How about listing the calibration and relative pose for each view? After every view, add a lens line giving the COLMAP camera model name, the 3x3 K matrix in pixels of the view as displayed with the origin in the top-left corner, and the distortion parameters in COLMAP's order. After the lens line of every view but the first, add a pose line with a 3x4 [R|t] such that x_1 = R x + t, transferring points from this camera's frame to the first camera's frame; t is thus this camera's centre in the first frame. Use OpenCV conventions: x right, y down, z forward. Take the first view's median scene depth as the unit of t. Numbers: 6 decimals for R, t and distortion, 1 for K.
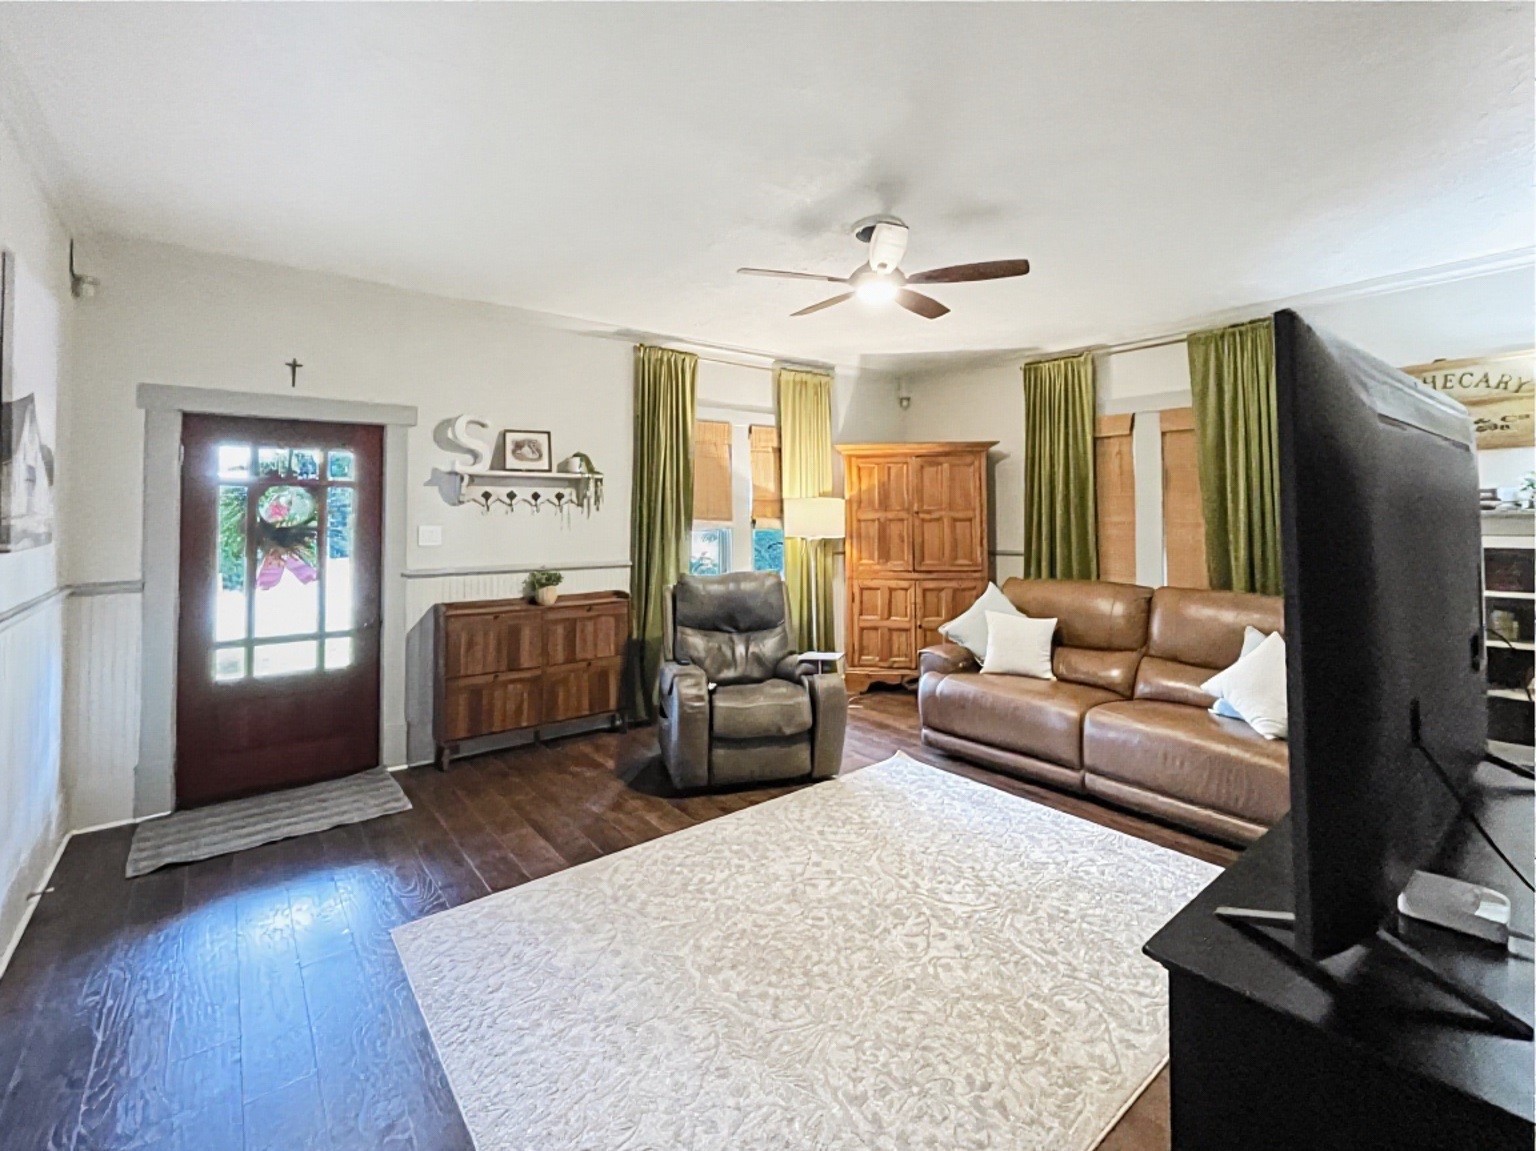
lens RADIAL K [[695.0, 0, 771.3], [0, 695.0, 495.0], [0, 0, 1]] dist [0.000519, -0.000055]
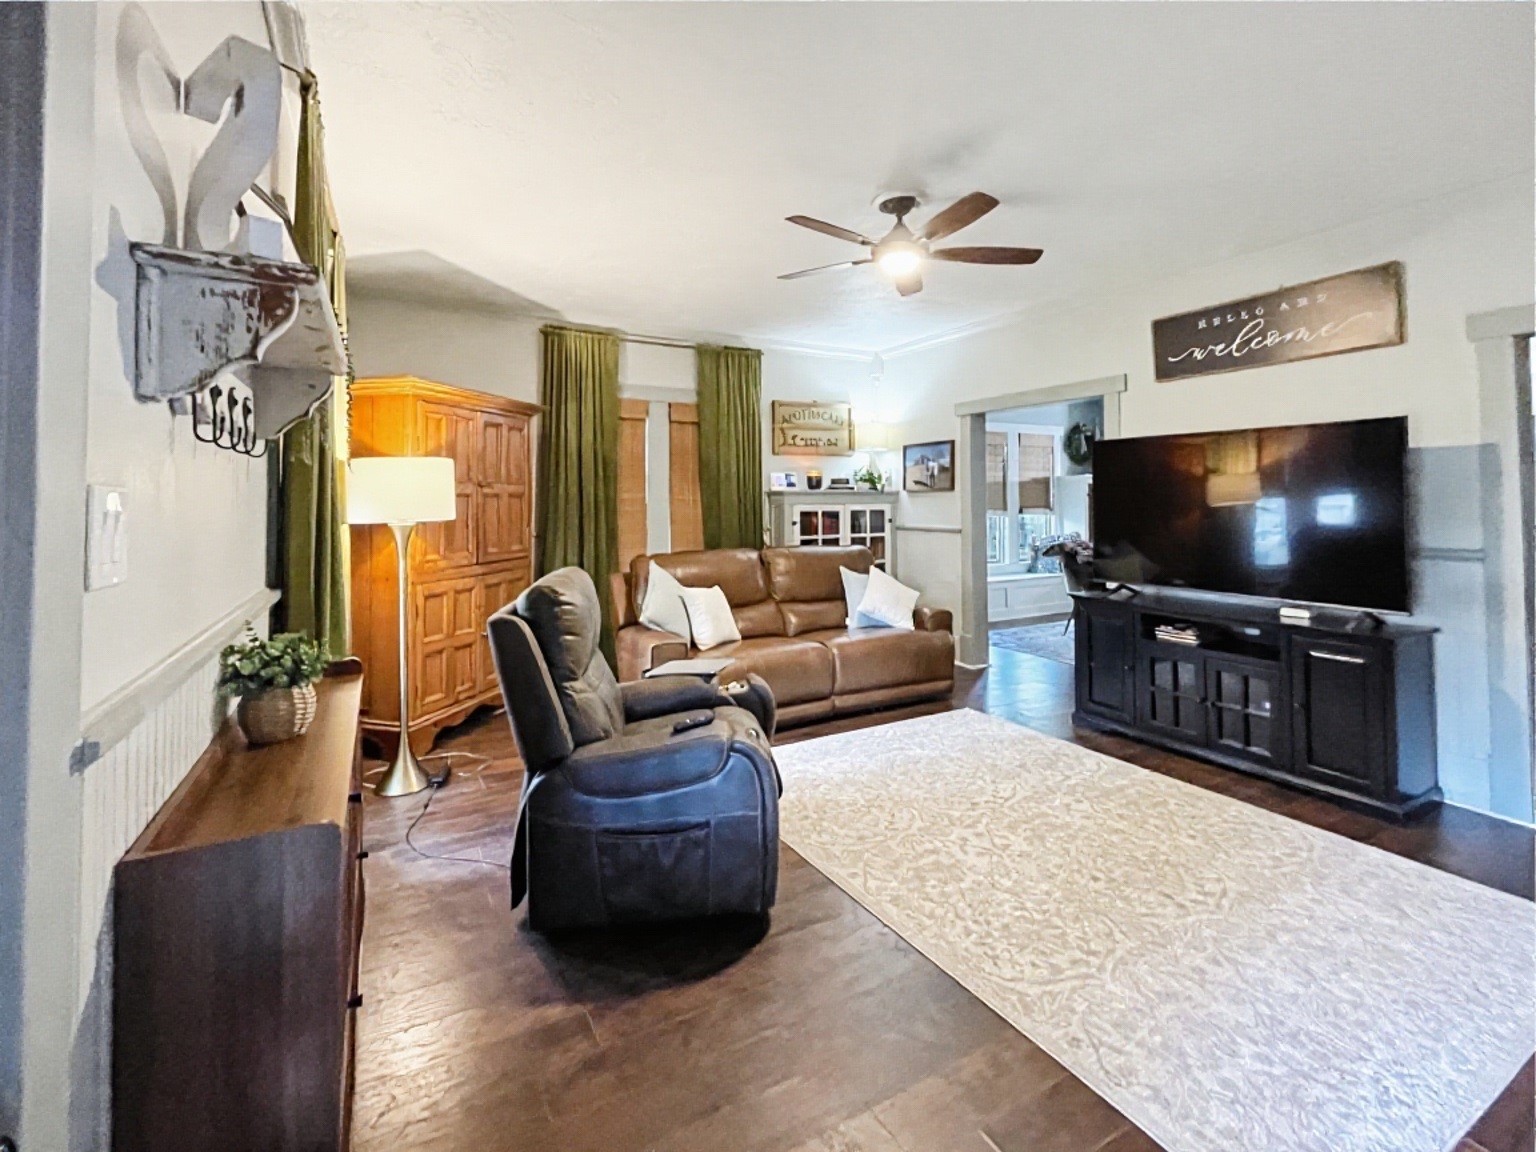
lens RADIAL K [[691.1, 0, 769.2], [0, 691.1, 479.0], [0, 0, 1]] dist [0.001735, -0.000054]
pose [[0.159490, 0.033682, 0.986625, -0.620262], [-0.024364, 0.999248, -0.030175, 0.042513], [-0.986899, -0.019226, 0.160191, 0.735322]]
